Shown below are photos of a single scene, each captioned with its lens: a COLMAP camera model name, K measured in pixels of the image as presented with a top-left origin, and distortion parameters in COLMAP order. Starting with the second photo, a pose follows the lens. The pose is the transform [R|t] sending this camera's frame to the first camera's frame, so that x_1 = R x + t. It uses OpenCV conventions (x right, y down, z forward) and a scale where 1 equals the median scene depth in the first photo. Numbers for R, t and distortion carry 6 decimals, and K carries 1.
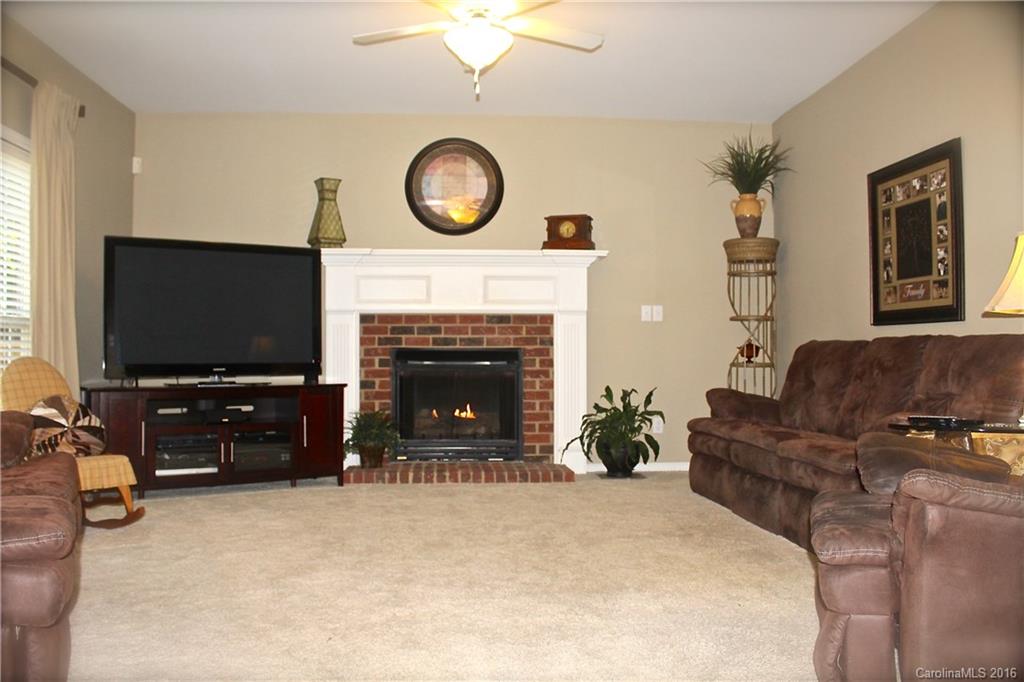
lens RADIAL K [[868.7, 0, 511.9], [0, 868.7, 358.1], [0, 0, 1]] dist [-0.174610, 0.144548]
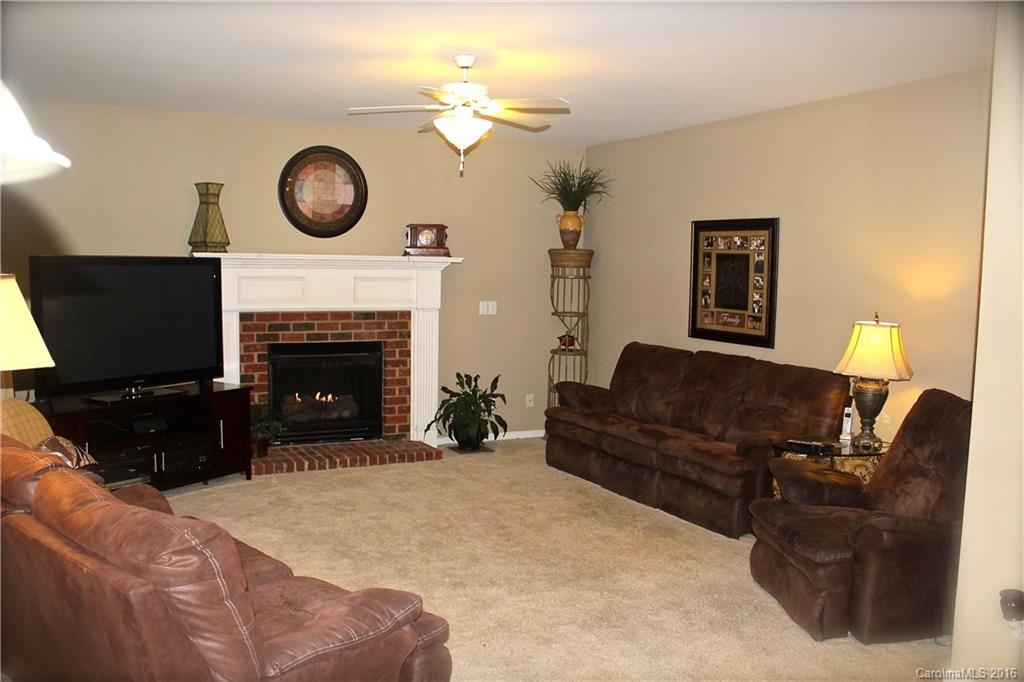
lens RADIAL K [[868.7, 0, 511.9], [0, 868.7, 358.1], [0, 0, 1]] dist [-0.174610, 0.144548]
pose [[0.912753, -0.024279, 0.407790, -0.303534], [-0.021787, 0.993919, 0.107941, -0.117430], [-0.407931, -0.107408, 0.906673, -0.090469]]
